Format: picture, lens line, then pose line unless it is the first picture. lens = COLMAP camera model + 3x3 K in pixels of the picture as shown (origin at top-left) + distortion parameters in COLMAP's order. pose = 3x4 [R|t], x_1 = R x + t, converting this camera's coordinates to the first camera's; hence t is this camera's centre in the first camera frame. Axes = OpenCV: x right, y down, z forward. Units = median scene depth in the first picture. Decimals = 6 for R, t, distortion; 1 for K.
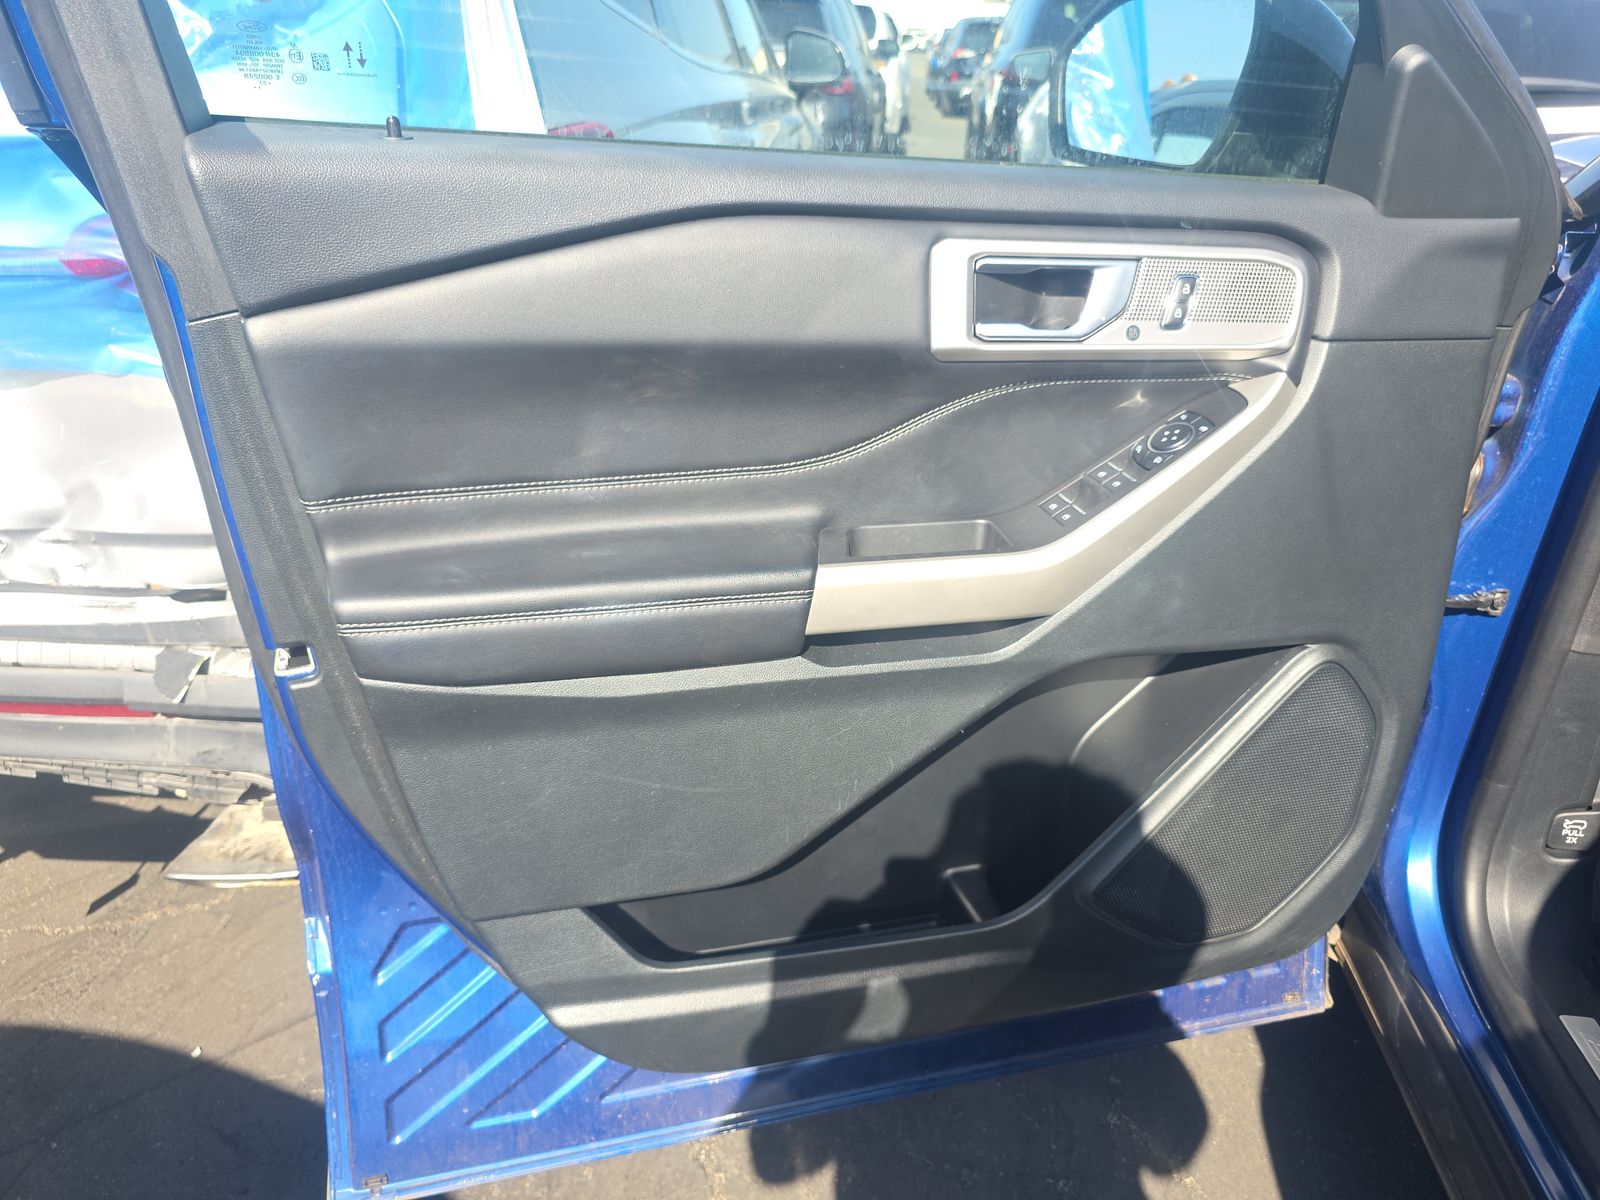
lens RADIAL K [[1093.1, 0, 803.1], [0, 1093.1, 595.8], [0, 0, 1]] dist [0.040653, -0.043906]
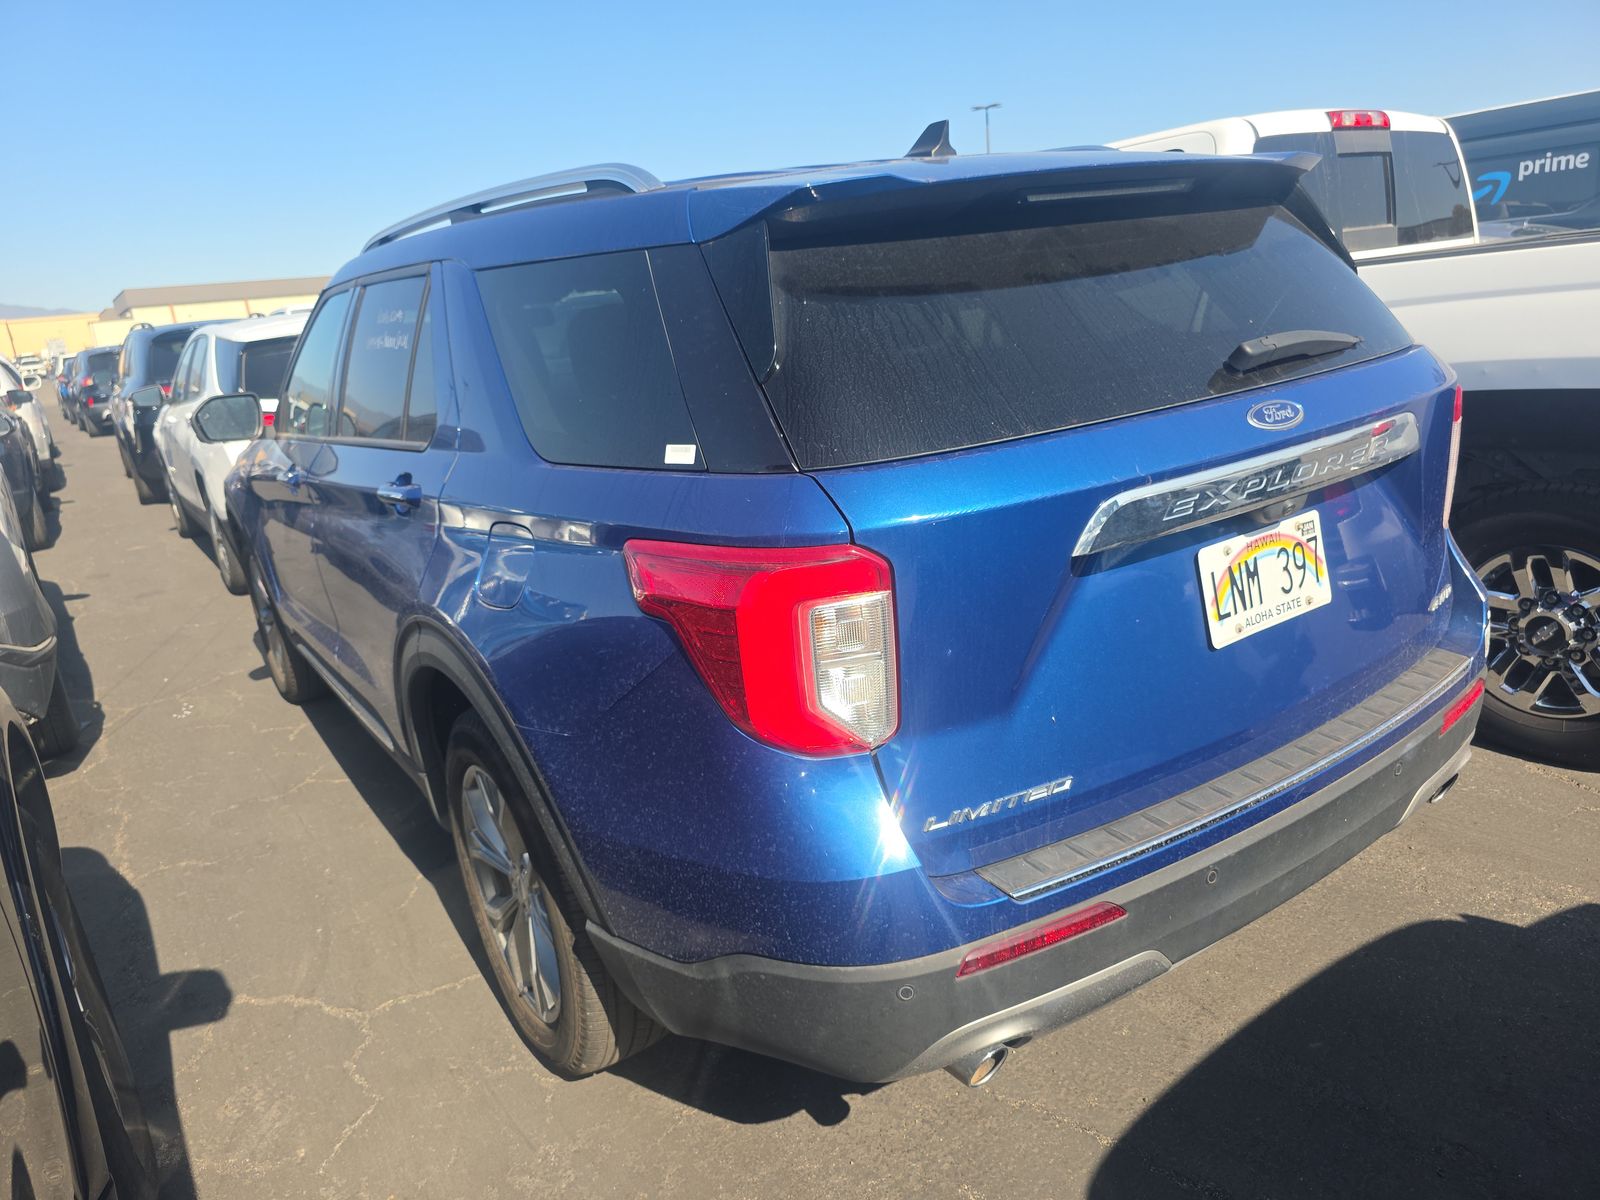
lens RADIAL K [[1093.1, 0, 811.8], [0, 1093.1, 614.4], [0, 0, 1]] dist [0.040653, -0.043906]
pose [[0.758992, -0.277655, 0.588930, -0.038910], [0.391984, 0.917086, -0.072810, 0.140938], [-0.519883, 0.286113, 0.804898, -0.332685]]
